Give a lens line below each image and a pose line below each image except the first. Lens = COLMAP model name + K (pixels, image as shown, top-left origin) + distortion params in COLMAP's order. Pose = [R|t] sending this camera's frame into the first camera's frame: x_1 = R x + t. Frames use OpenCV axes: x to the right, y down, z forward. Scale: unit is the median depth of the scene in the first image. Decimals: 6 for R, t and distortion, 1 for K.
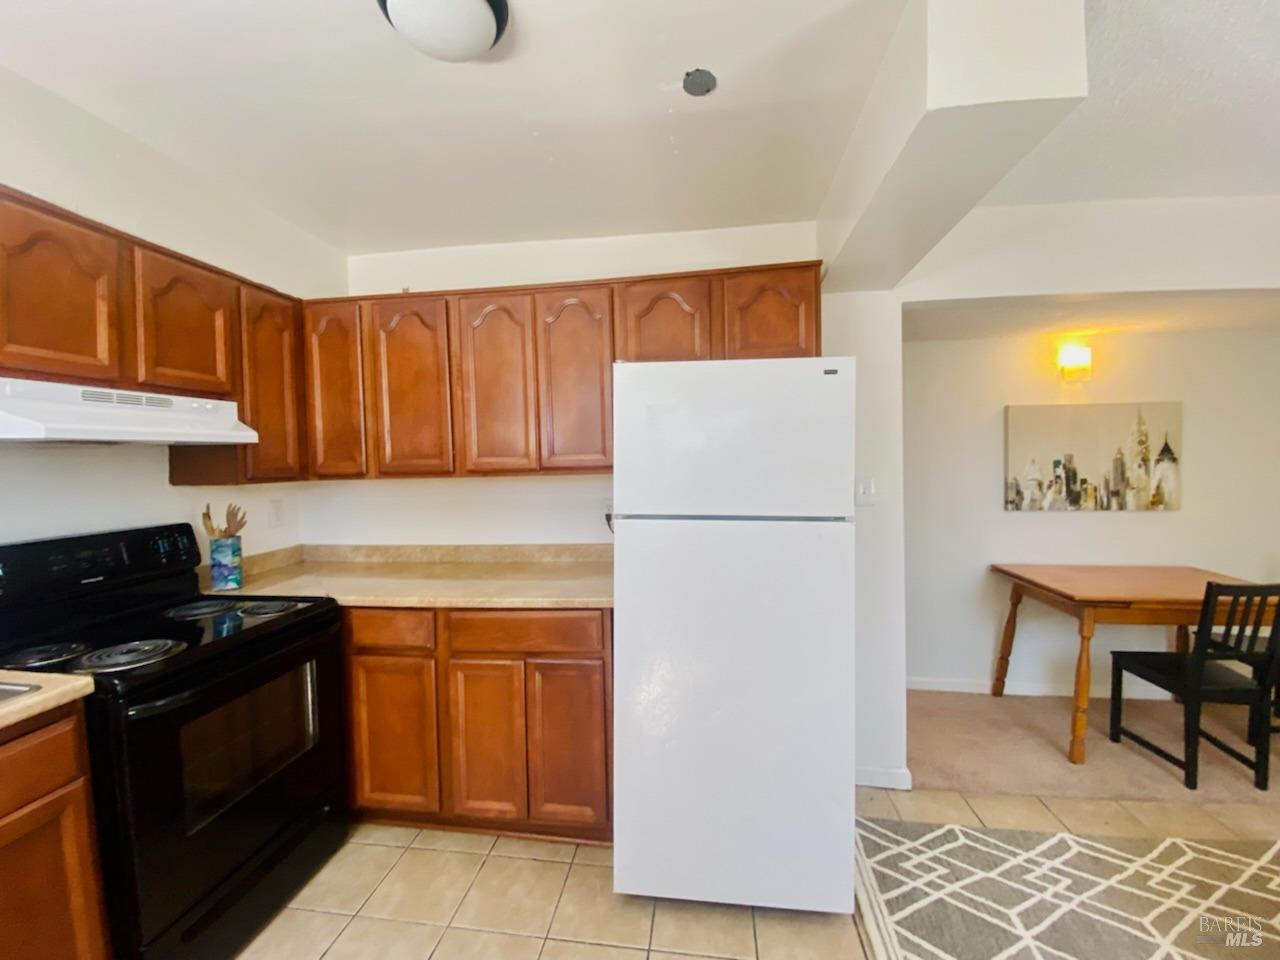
lens RADIAL K [[544.9, 0, 640.0], [0, 544.9, 480.0], [0, 0, 1]] dist [0.031015, -0.025080]
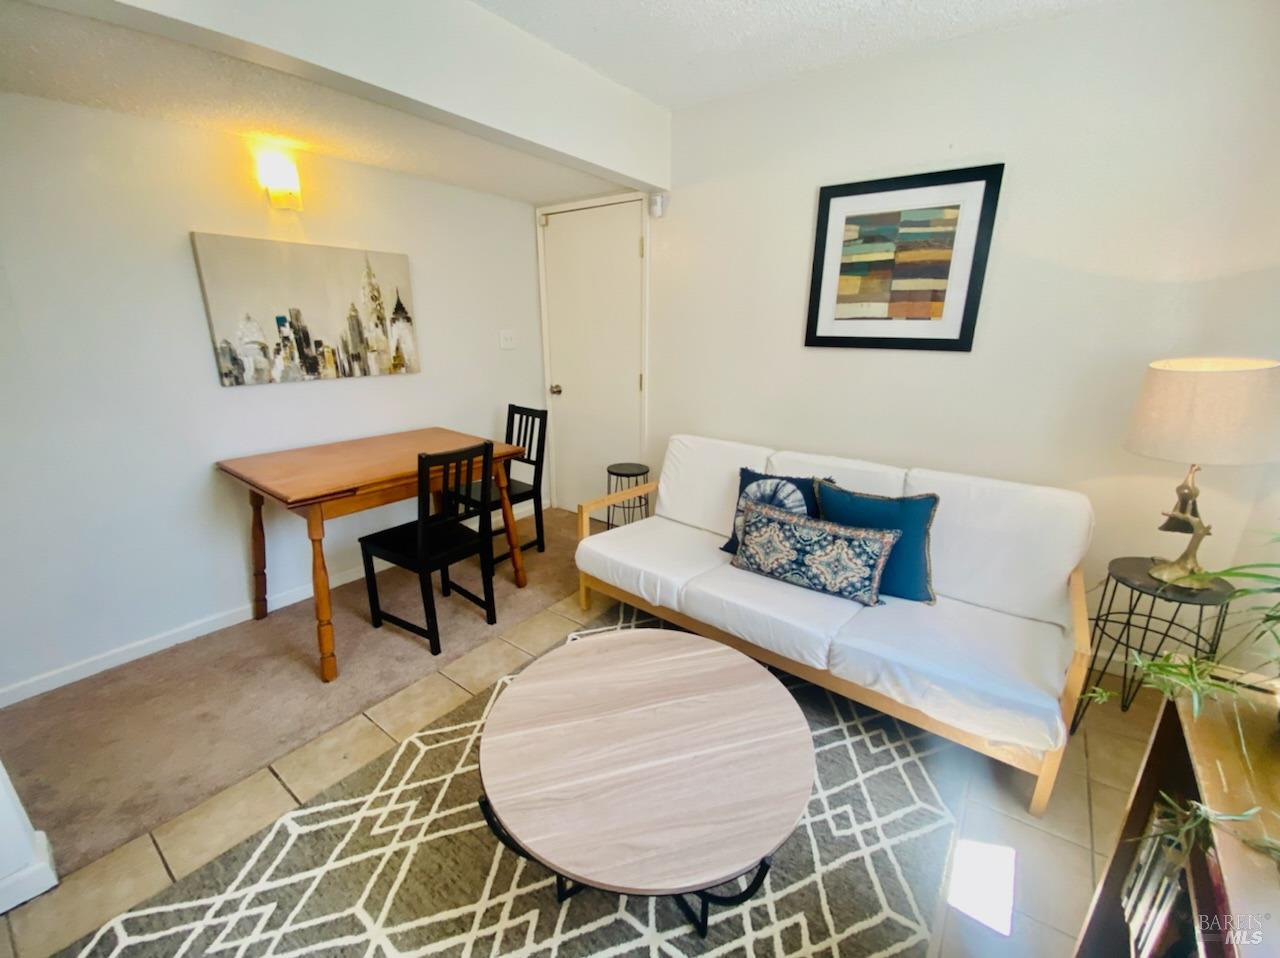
lens RADIAL K [[518.1, 0, 640.0], [0, 518.1, 479.0], [0, 0, 1]] dist [0.018625, -0.020528]
pose [[0.488308, -0.235220, 0.840373, 0.376796], [0.010915, 0.964560, 0.263638, -0.002646], [-0.872603, -0.119564, 0.473569, 0.197830]]
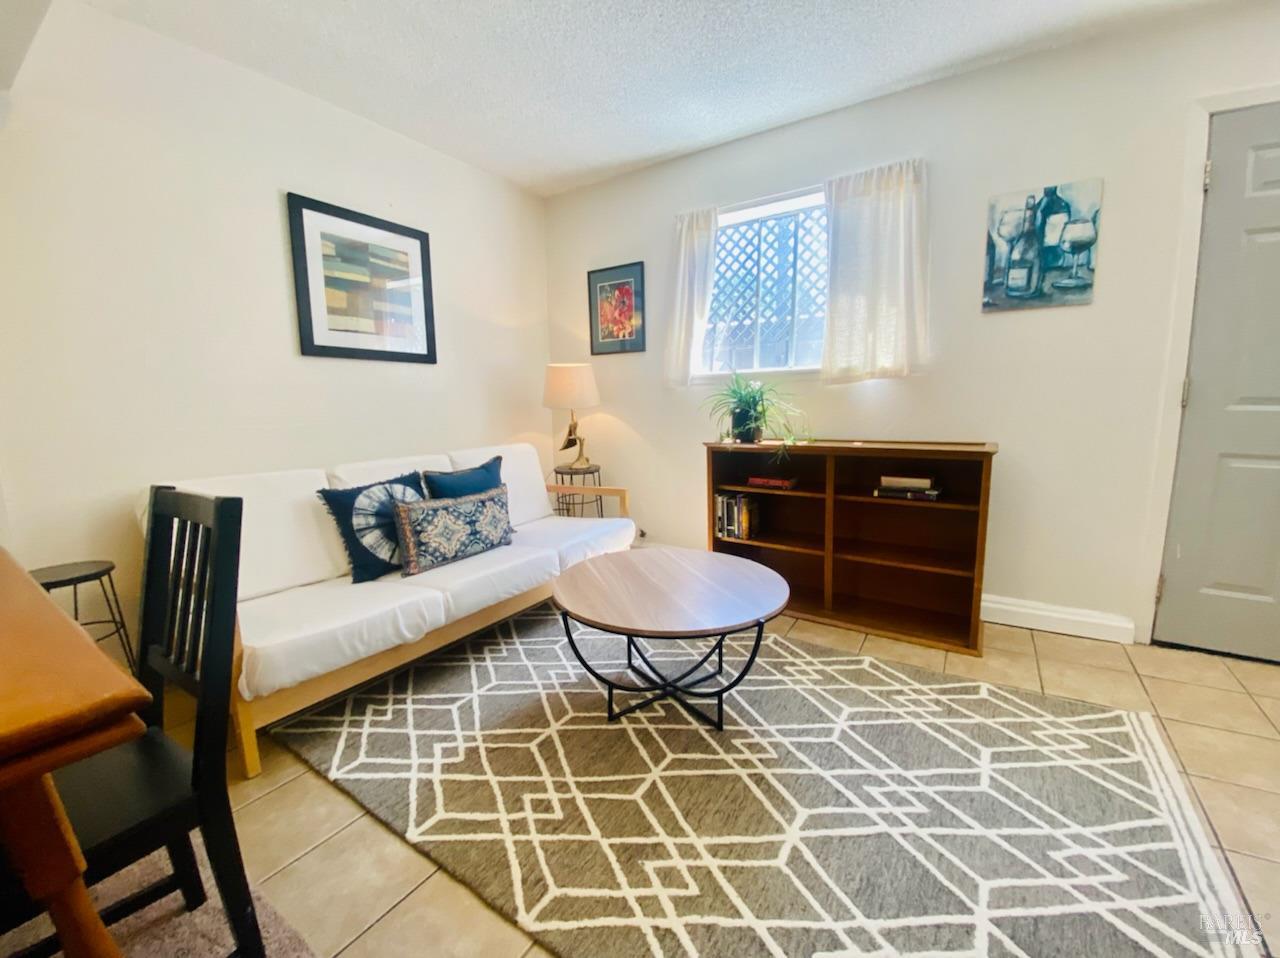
lens RADIAL K [[518.1, 0, 640.0], [0, 518.1, 479.0], [0, 0, 1]] dist [0.018625, -0.020528]
pose [[-0.898592, -0.035056, 0.437382, 0.477799], [0.042958, 0.984986, 0.167202, 0.097157], [-0.436677, 0.169035, -0.883595, 0.957639]]
